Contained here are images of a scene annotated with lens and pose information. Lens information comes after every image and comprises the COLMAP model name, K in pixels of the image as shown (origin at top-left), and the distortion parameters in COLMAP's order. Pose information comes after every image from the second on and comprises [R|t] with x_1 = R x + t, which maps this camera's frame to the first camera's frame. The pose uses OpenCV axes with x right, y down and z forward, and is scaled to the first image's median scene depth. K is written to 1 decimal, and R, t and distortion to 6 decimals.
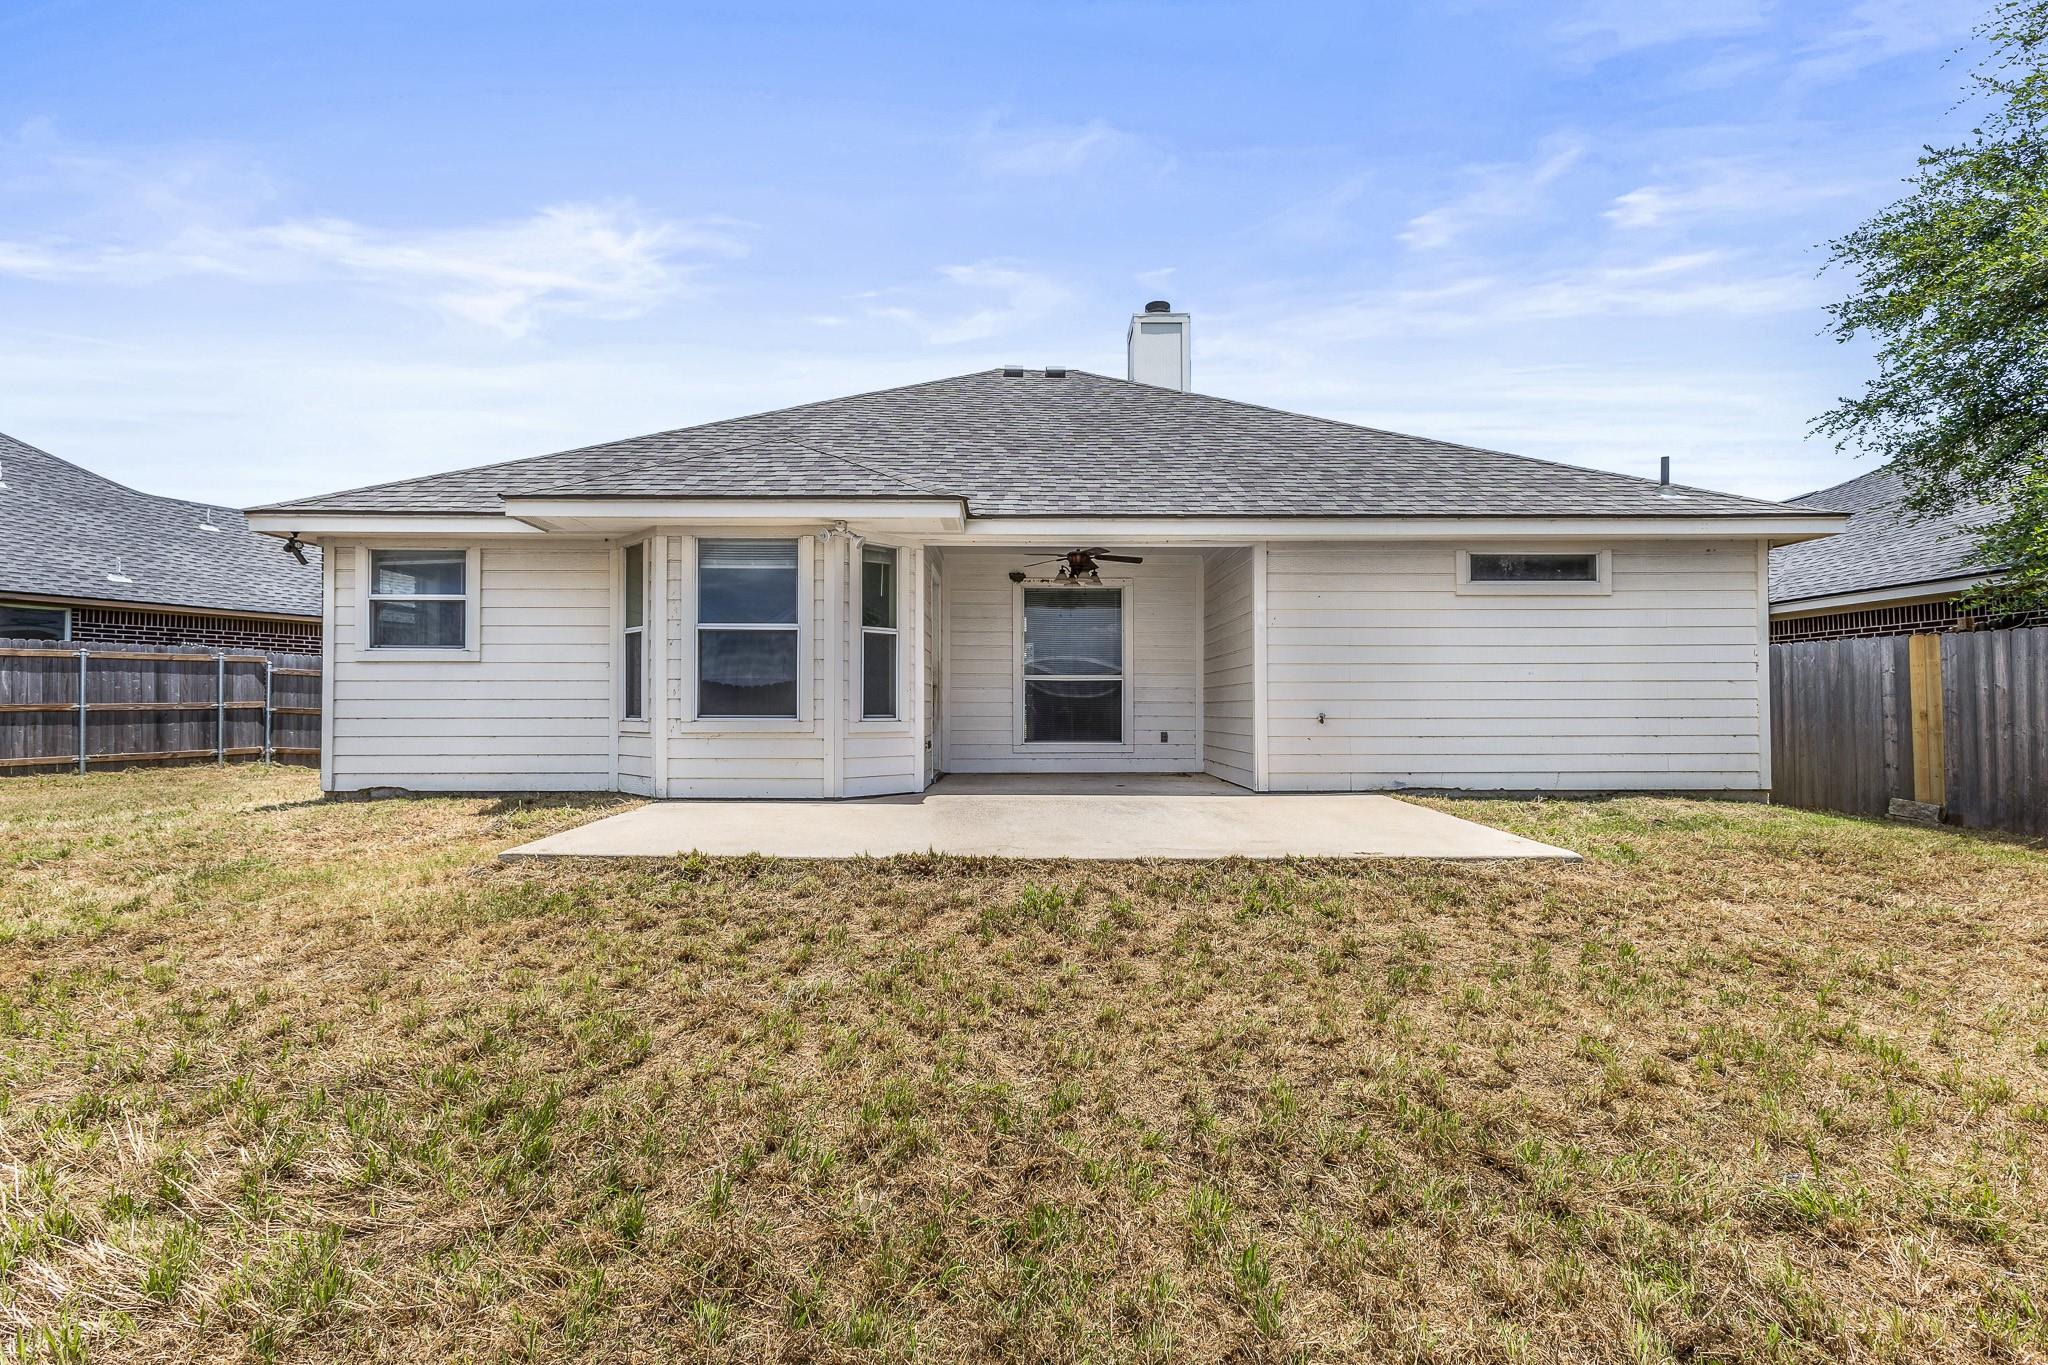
lens RADIAL K [[900.1, 0, 1028.6], [0, 900.1, 699.1], [0, 0, 1]] dist [0.013453, -0.000114]
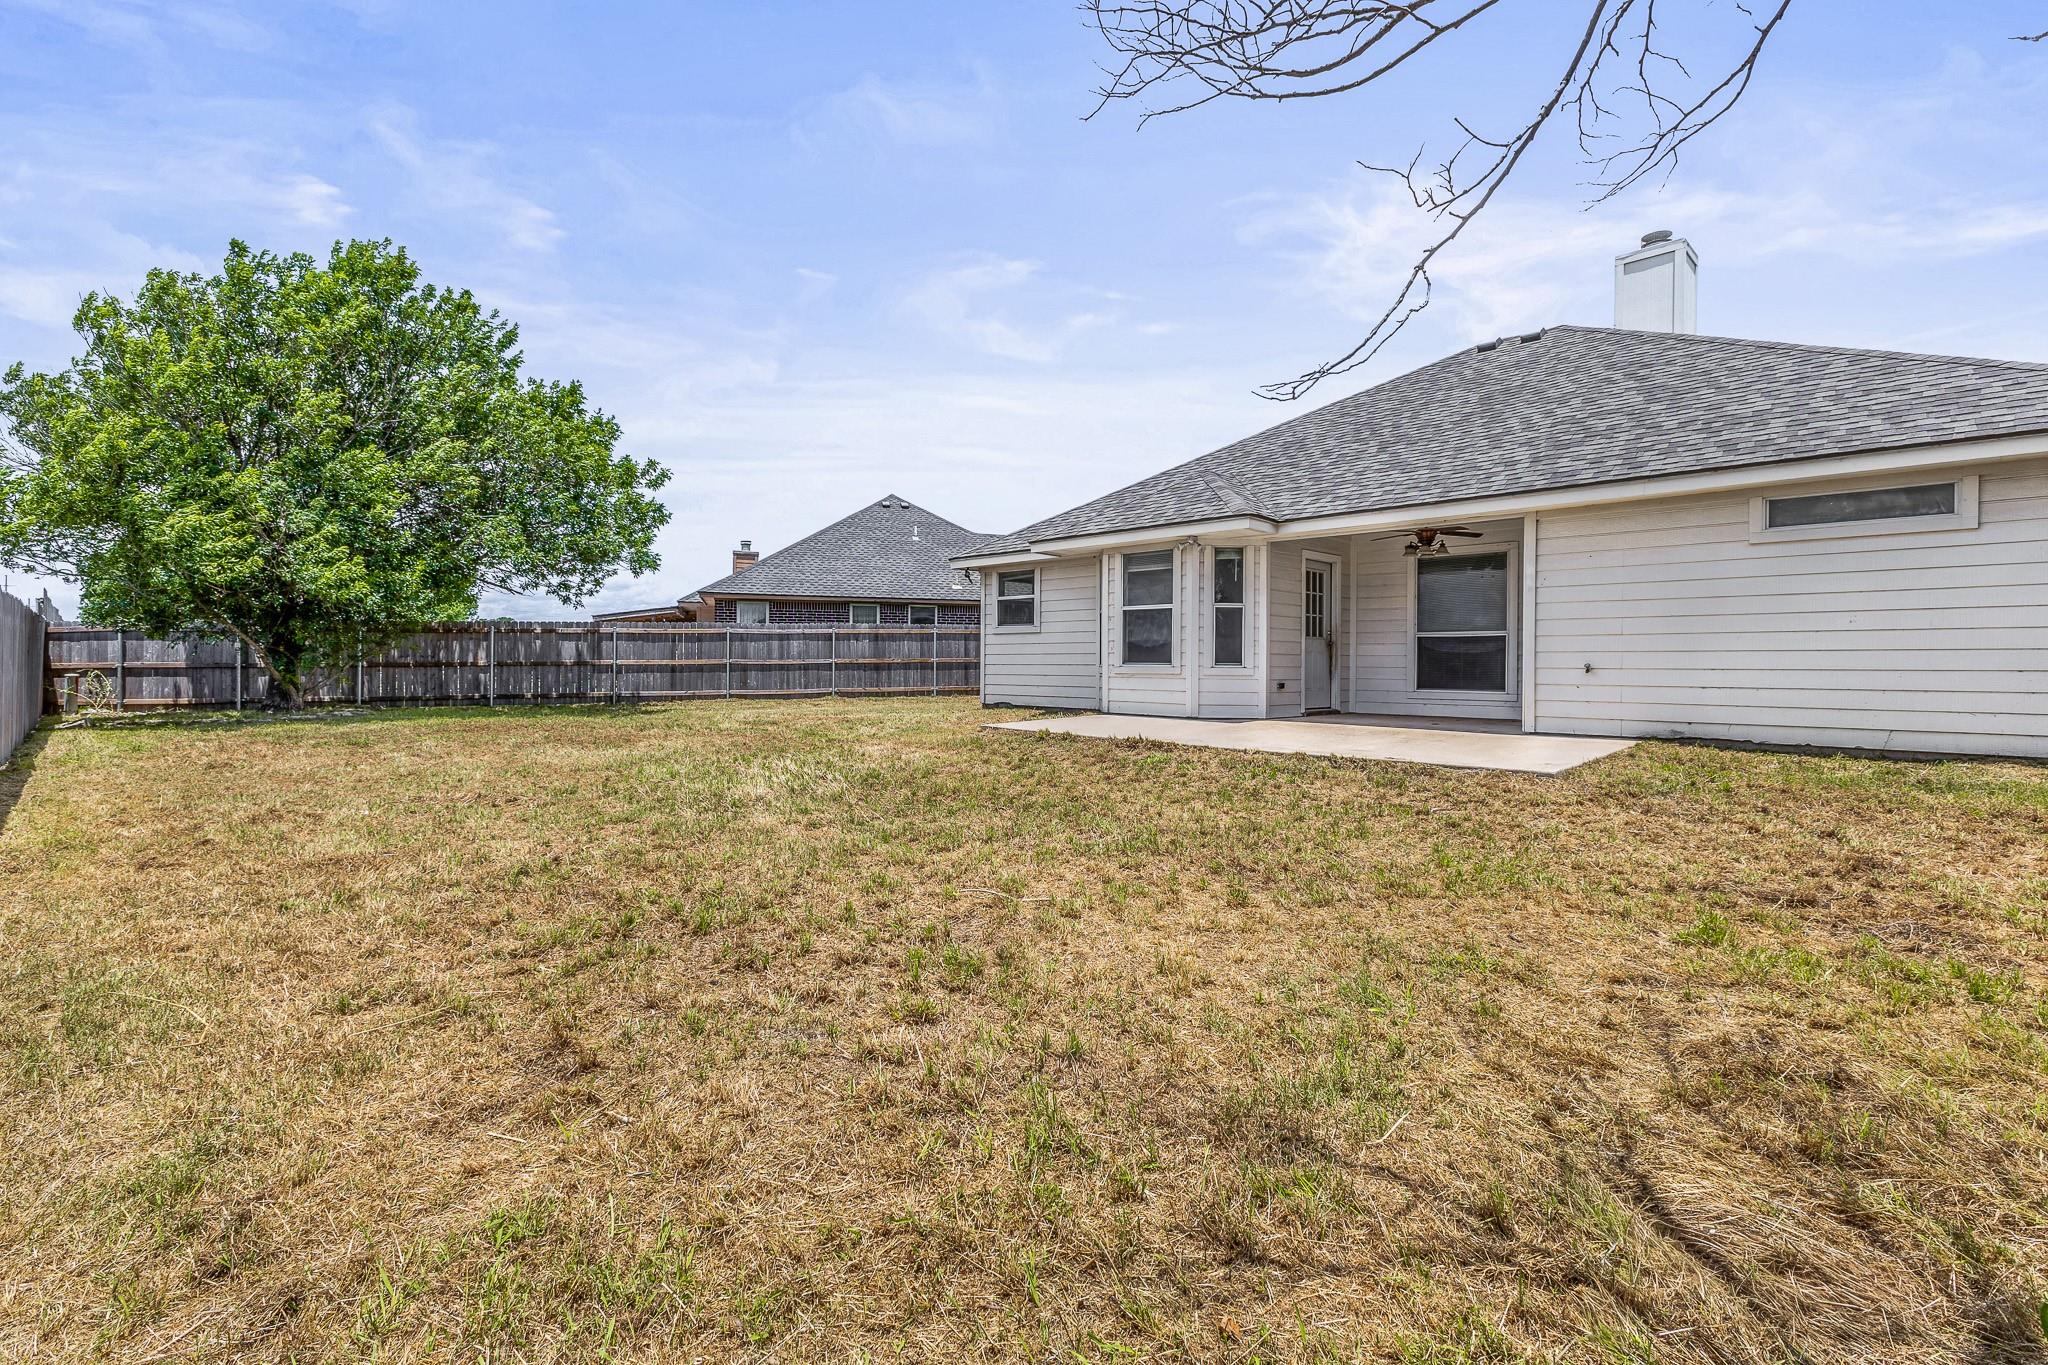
lens RADIAL K [[914.0, 0, 1028.0], [0, 914.0, 706.3], [0, 0, 1]] dist [-0.000027, -0.000613]
pose [[0.709256, 0.035415, -0.704061, 0.626268], [0.001085, 0.998681, 0.051328, 0.010345], [0.704950, -0.037168, 0.708282, -0.274925]]
